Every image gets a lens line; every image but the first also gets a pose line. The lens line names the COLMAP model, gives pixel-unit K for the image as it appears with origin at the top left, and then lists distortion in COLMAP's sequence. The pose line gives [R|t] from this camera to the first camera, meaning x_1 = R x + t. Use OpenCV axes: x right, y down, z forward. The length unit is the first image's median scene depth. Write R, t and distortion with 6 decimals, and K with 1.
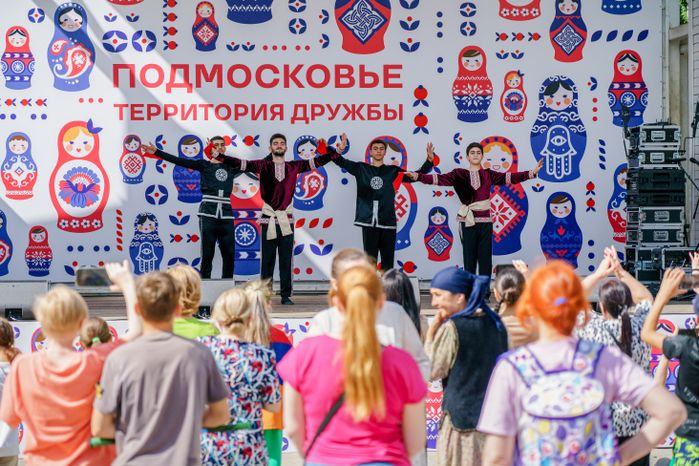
lens RADIAL K [[2319.4, 0, 349.5], [0, 2319.4, 233.0], [0, 0, 1]] dist [0.096848, -0.928955]
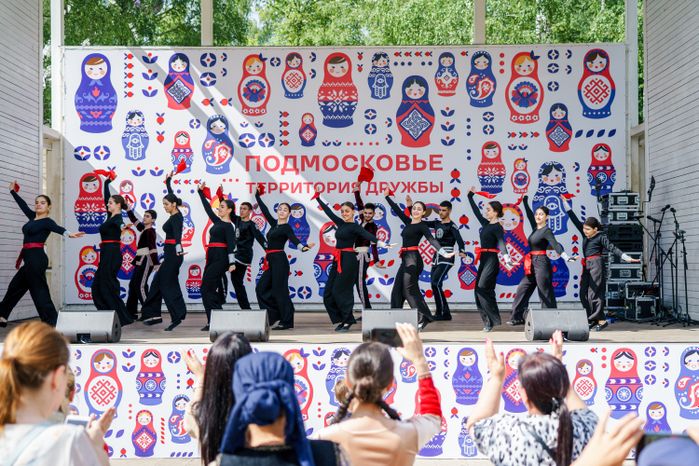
lens RADIAL K [[1006.6, 0, 349.5], [0, 1006.6, 233.0], [0, 0, 1]] dist [0.008403, 0.047690]
pose [[0.990451, -0.001420, -0.137855, 0.052081], [-0.002766, 0.999541, -0.030171, -0.004045], [0.137835, 0.030264, 0.989993, 0.368259]]
